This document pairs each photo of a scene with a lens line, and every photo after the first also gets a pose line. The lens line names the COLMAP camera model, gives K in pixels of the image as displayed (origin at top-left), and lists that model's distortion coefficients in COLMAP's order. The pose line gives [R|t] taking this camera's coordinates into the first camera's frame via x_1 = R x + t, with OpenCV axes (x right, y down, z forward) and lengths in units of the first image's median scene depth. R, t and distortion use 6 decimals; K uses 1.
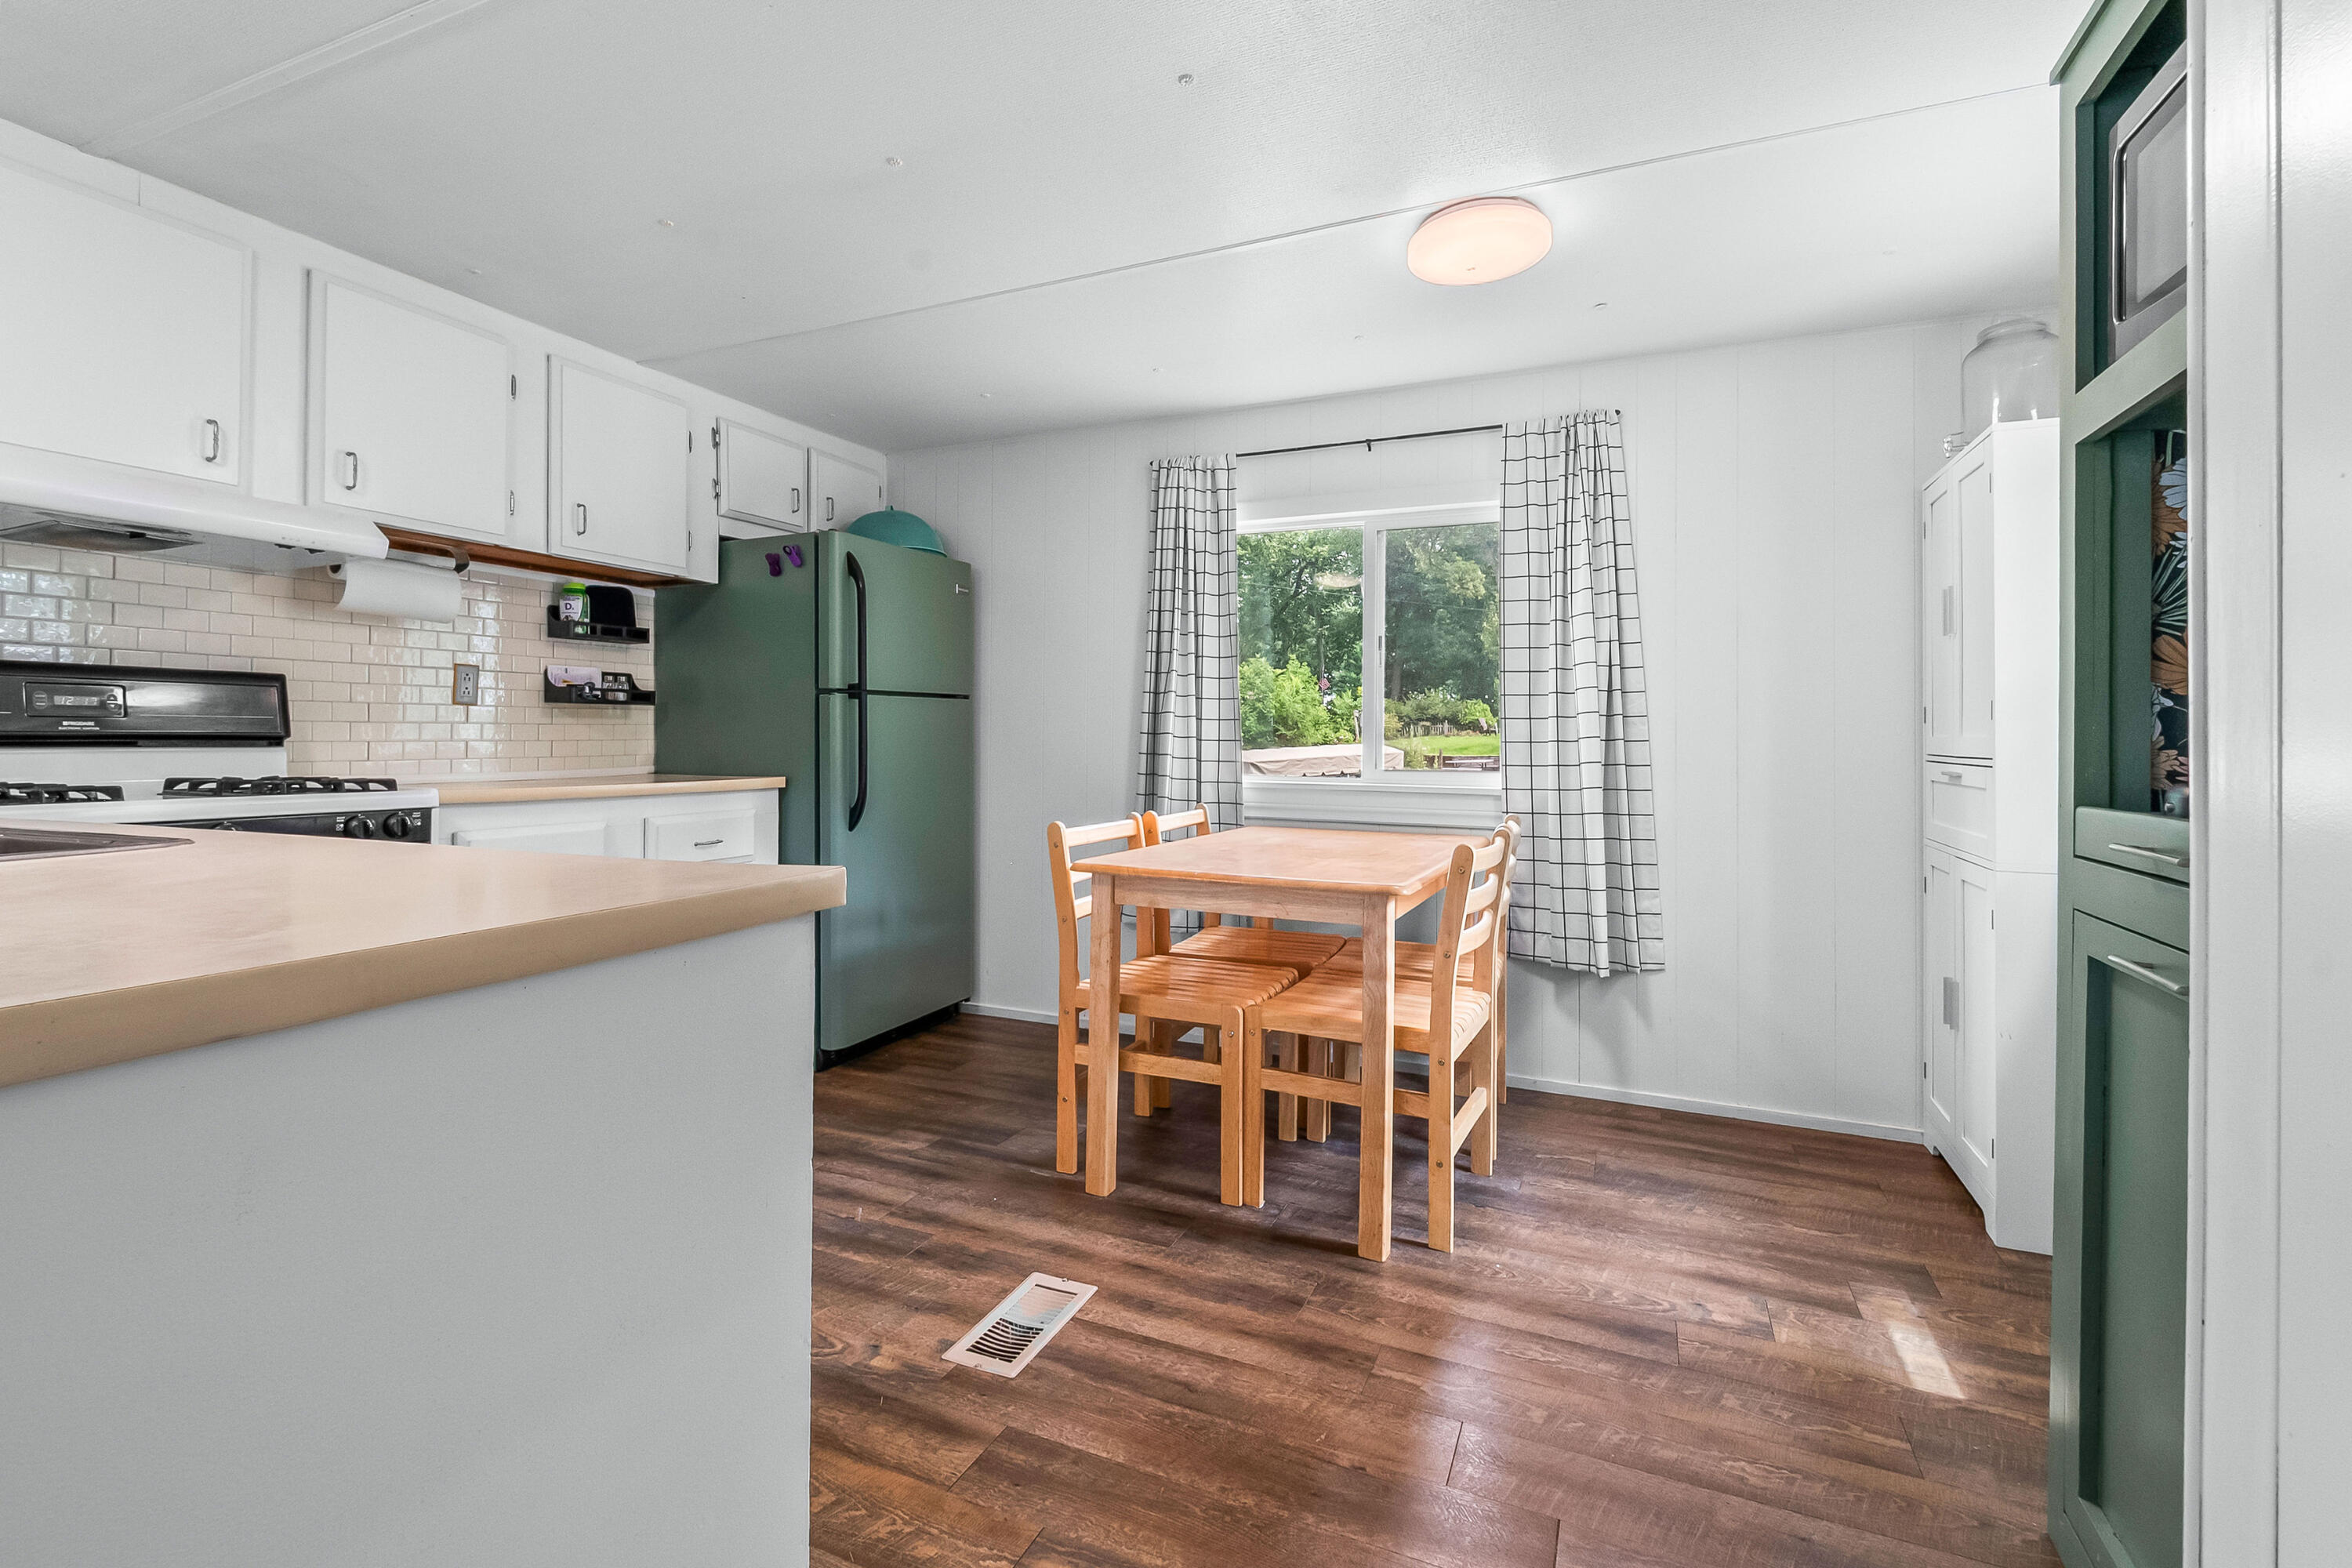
lens RADIAL K [[1053.6, 0, 1138.6], [0, 1053.6, 727.1], [0, 0, 1]] dist [0.007704, -0.003883]
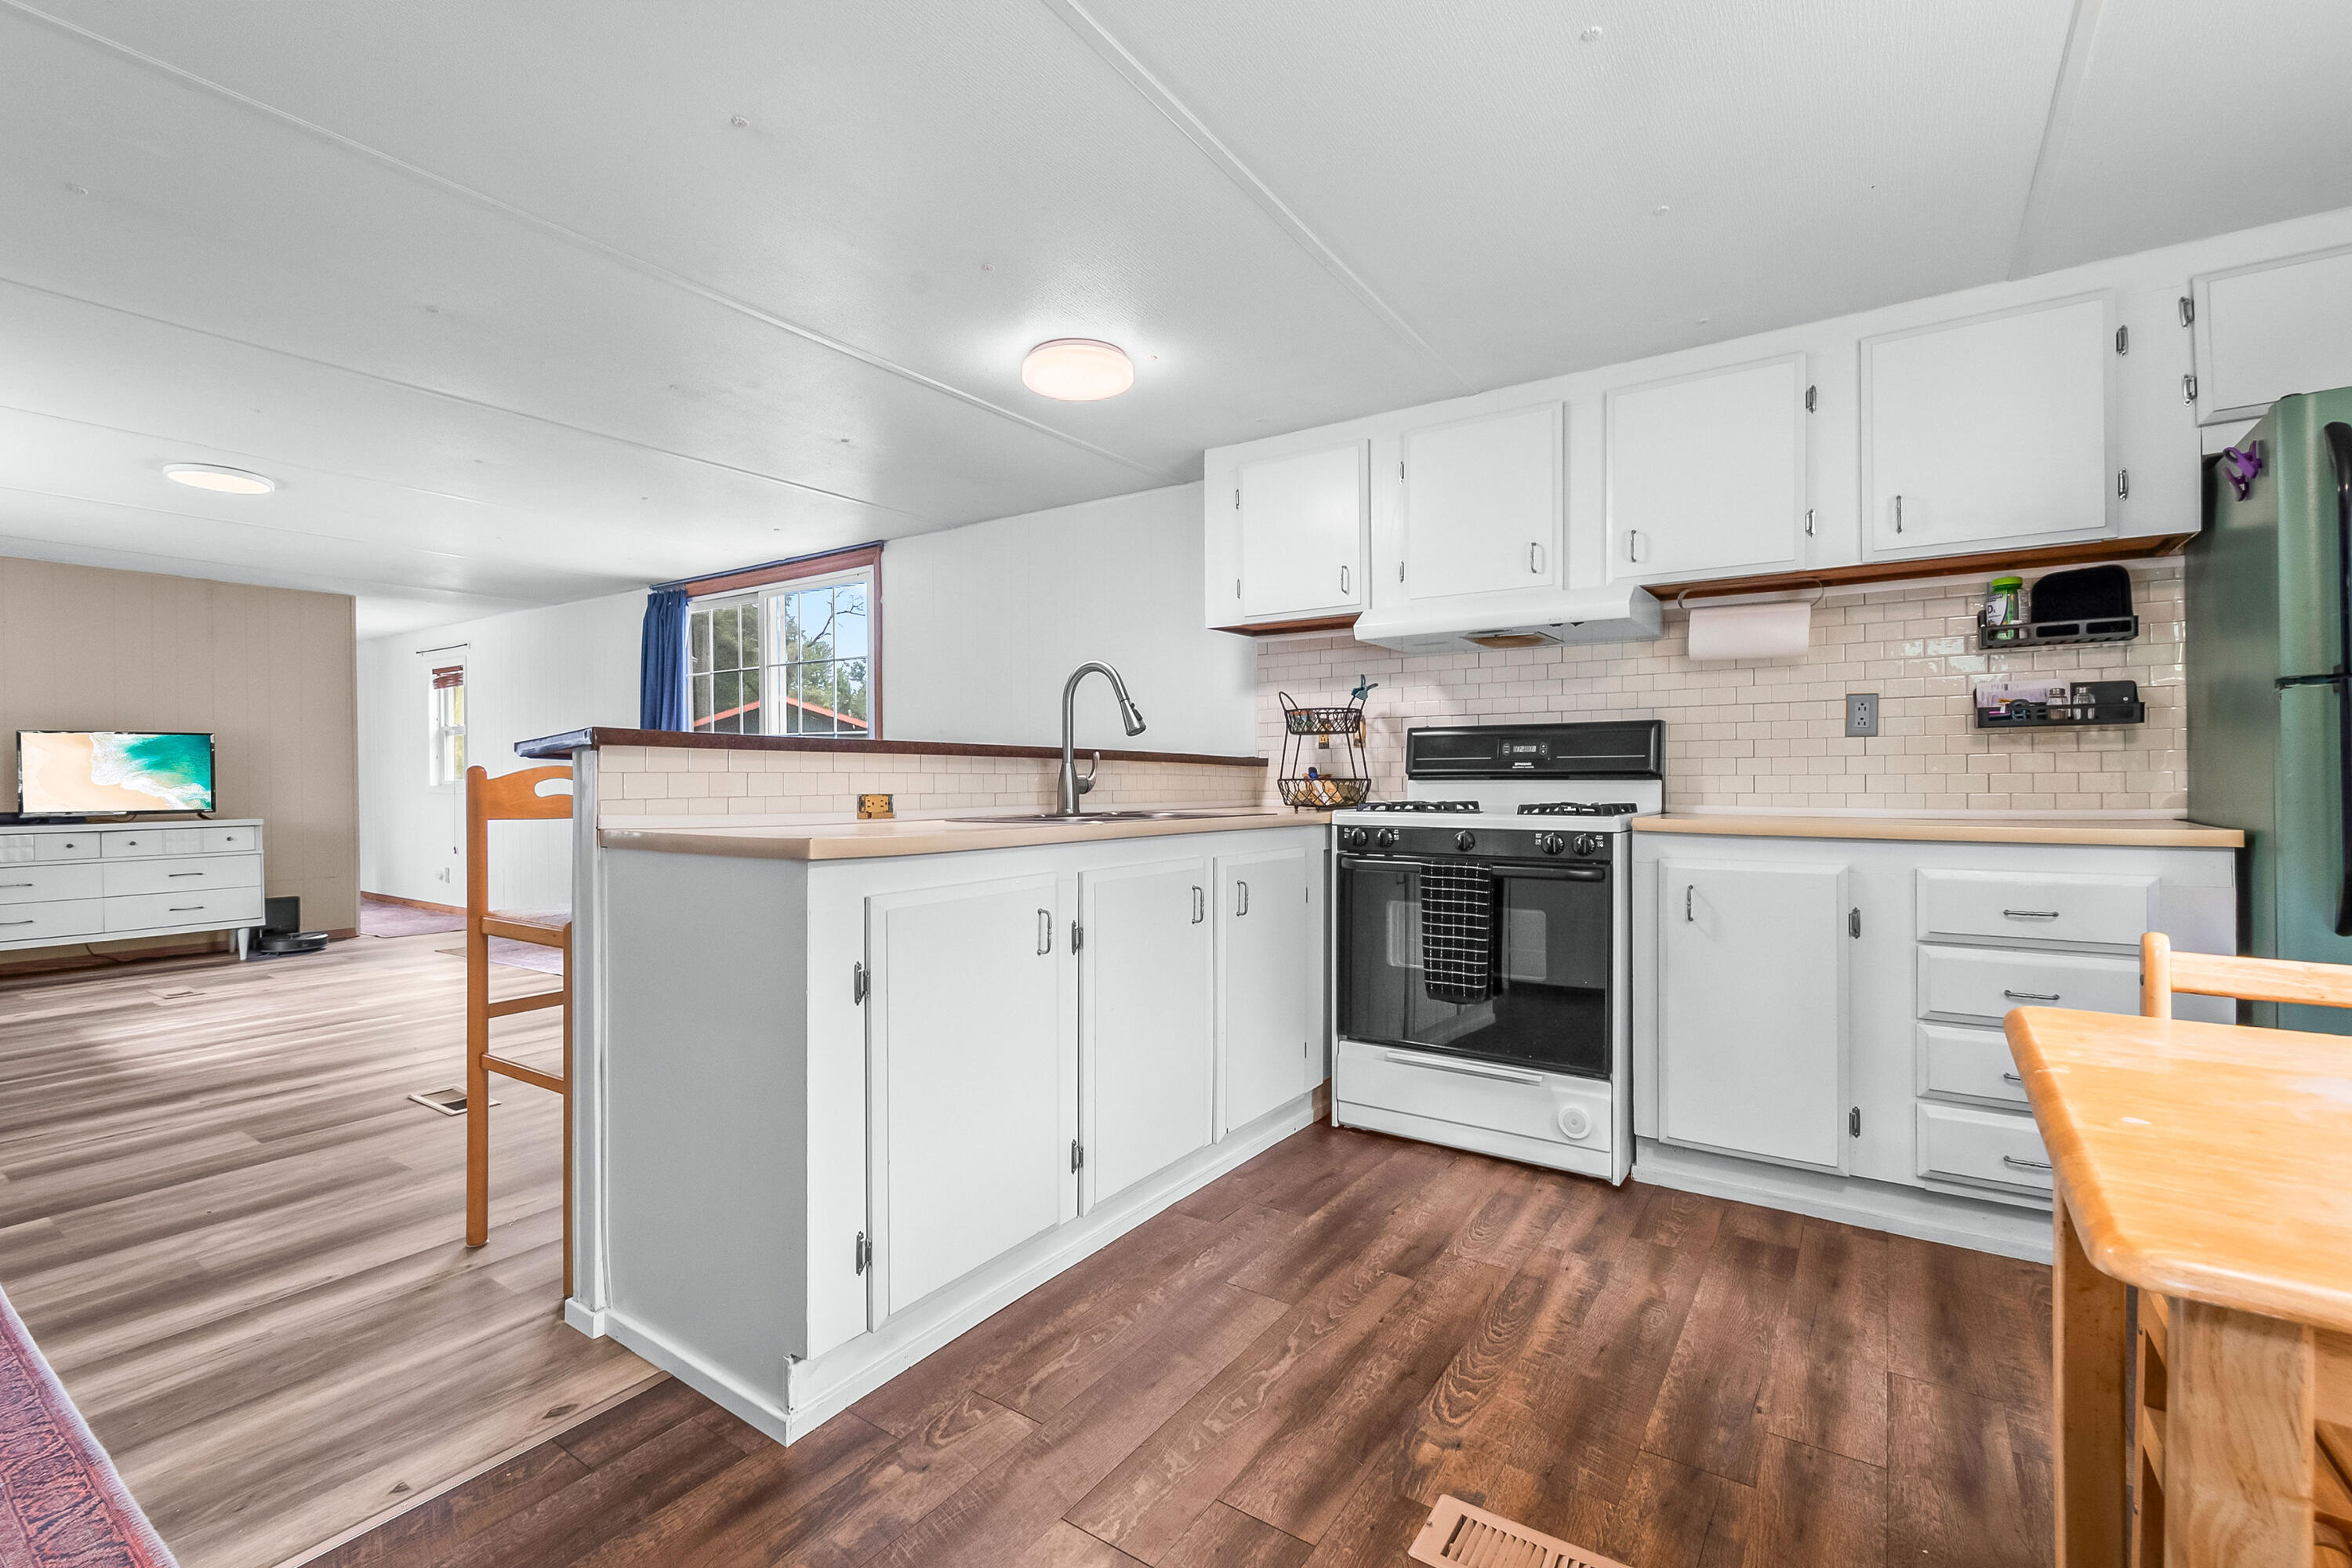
lens RADIAL K [[1053.6, 0, 1168.1], [0, 1053.6, 783.3], [0, 0, 1]] dist [0.007704, -0.003883]
pose [[-0.171359, 0.000037, -0.985209, 0.403236], [0.014008, 0.999899, -0.002398, 0.014584], [0.985109, -0.014212, -0.171342, 0.548967]]
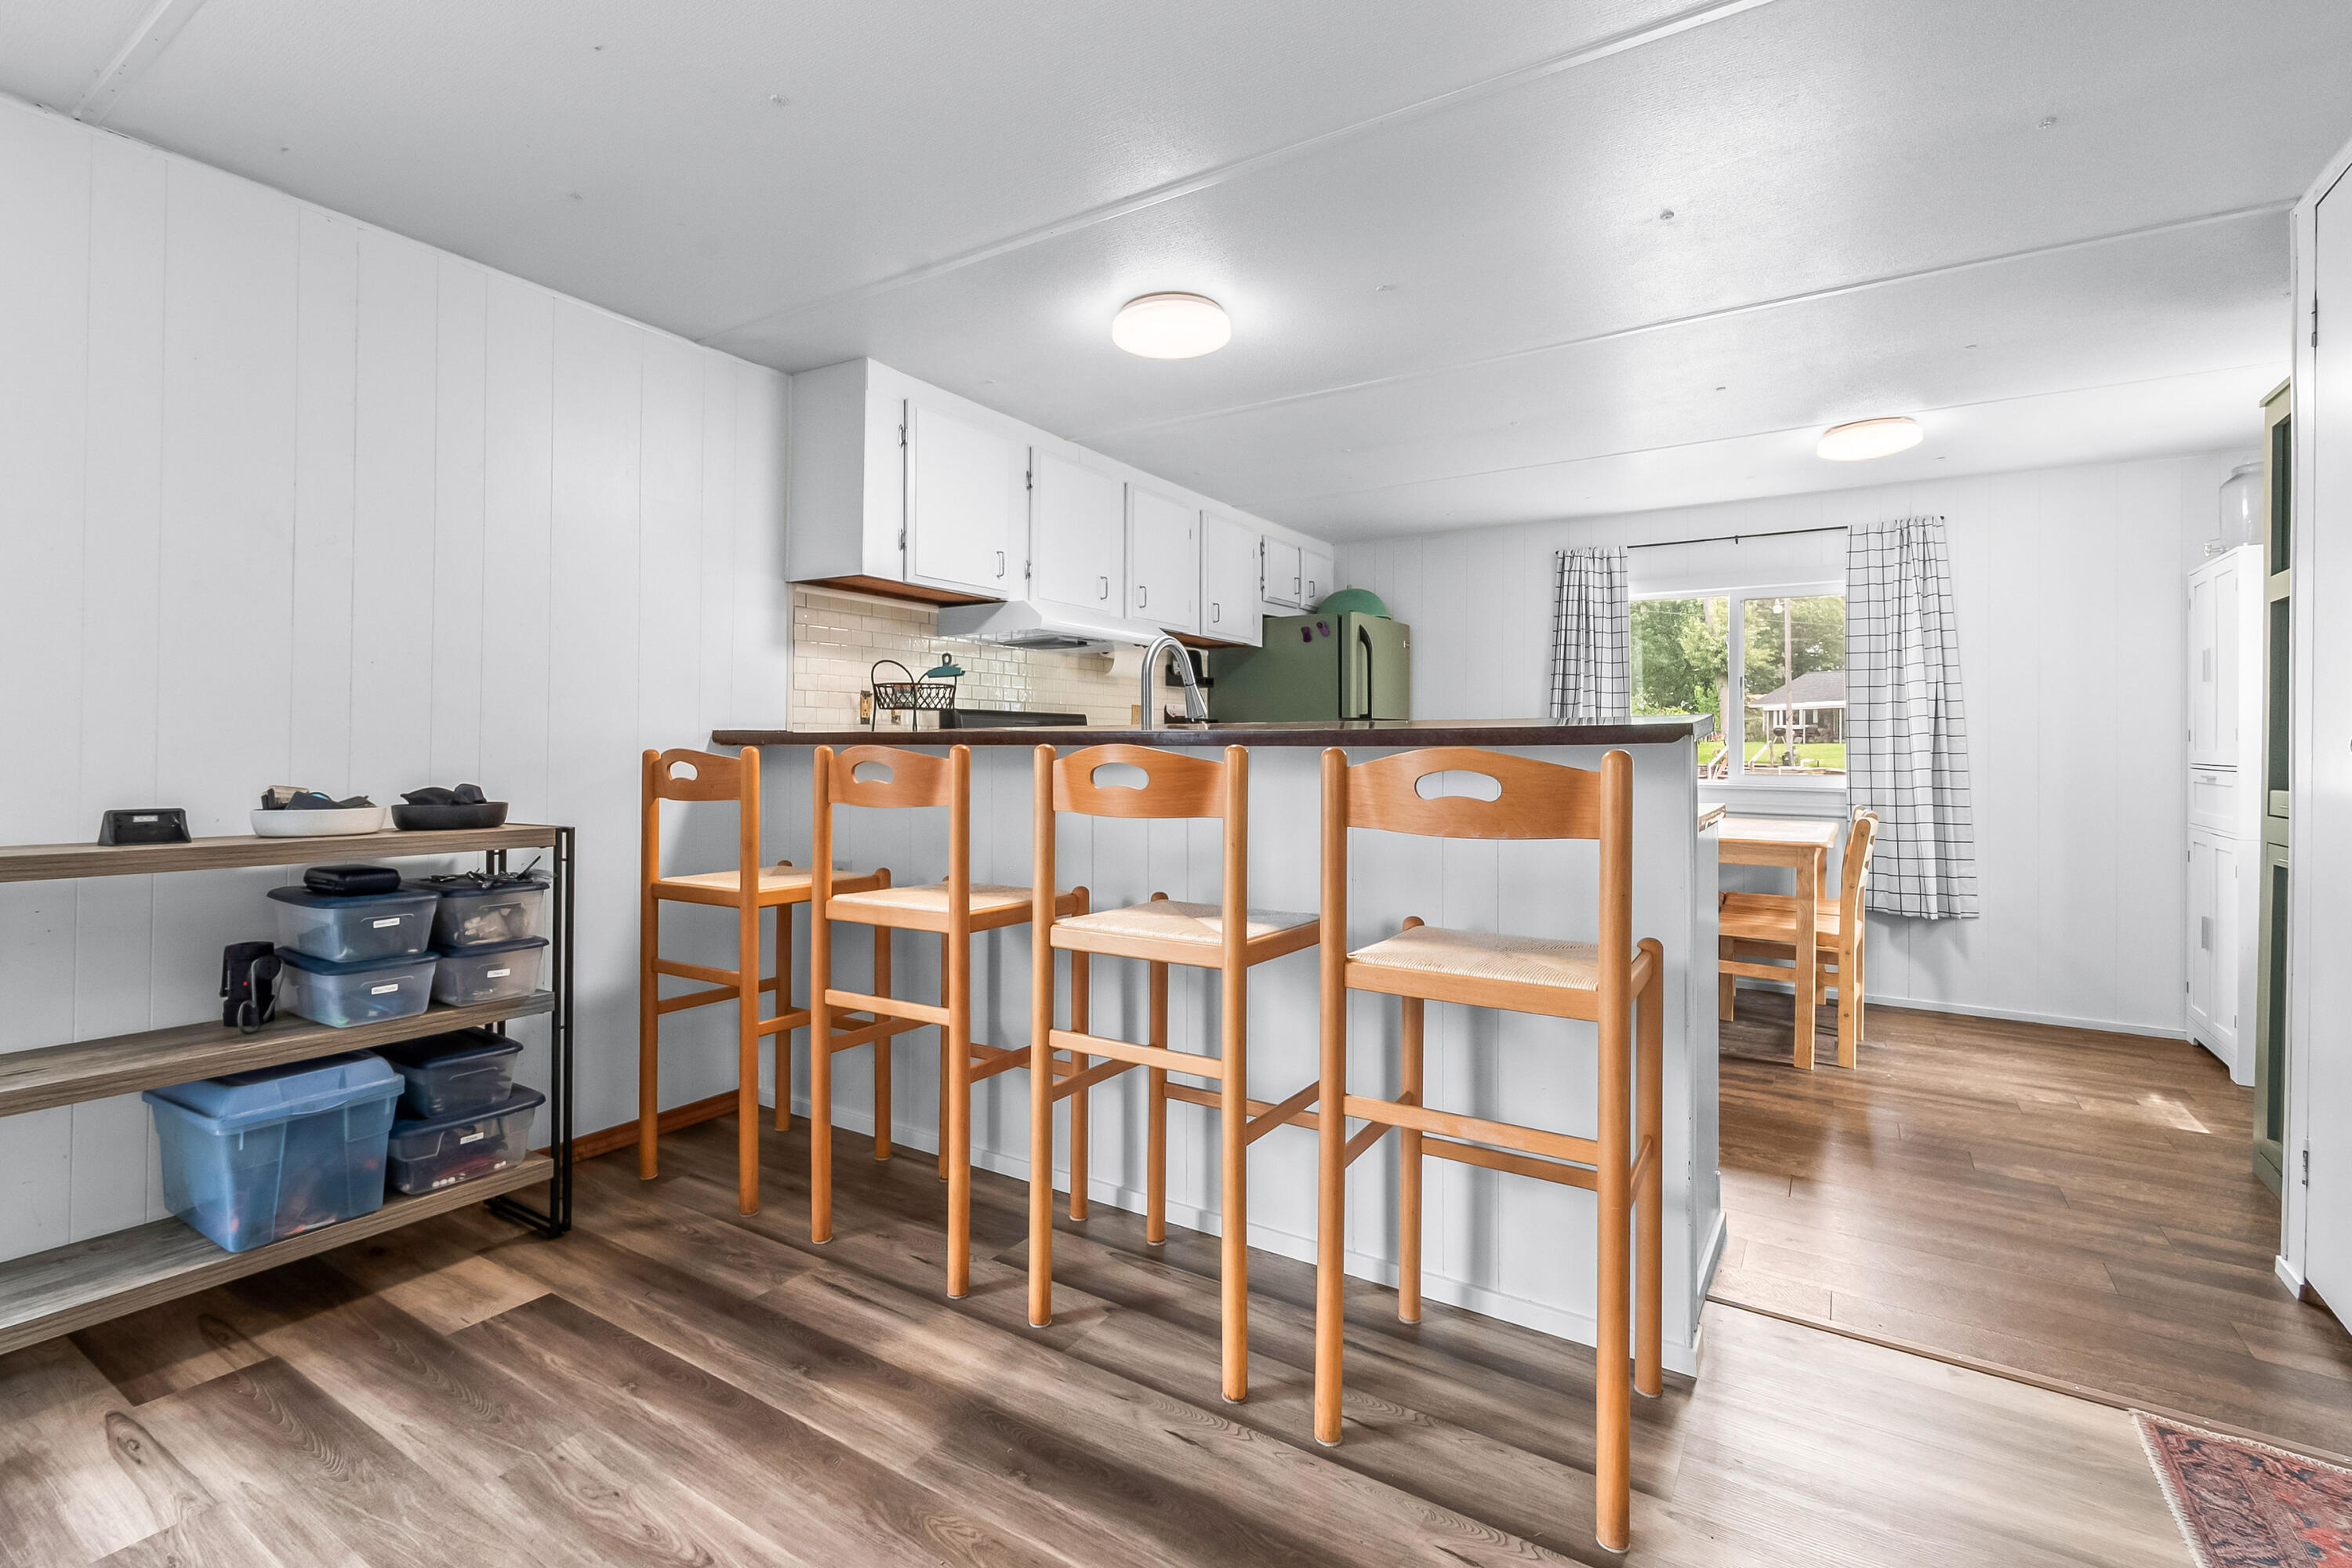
lens RADIAL K [[1053.6, 0, 1146.6], [0, 1053.6, 745.7], [0, 0, 1]] dist [0.007704, -0.003883]
pose [[0.989267, -0.001958, -0.146103, -0.390177], [0.003331, 0.999953, 0.009150, -0.014199], [0.146078, -0.009539, 0.989227, -0.548661]]
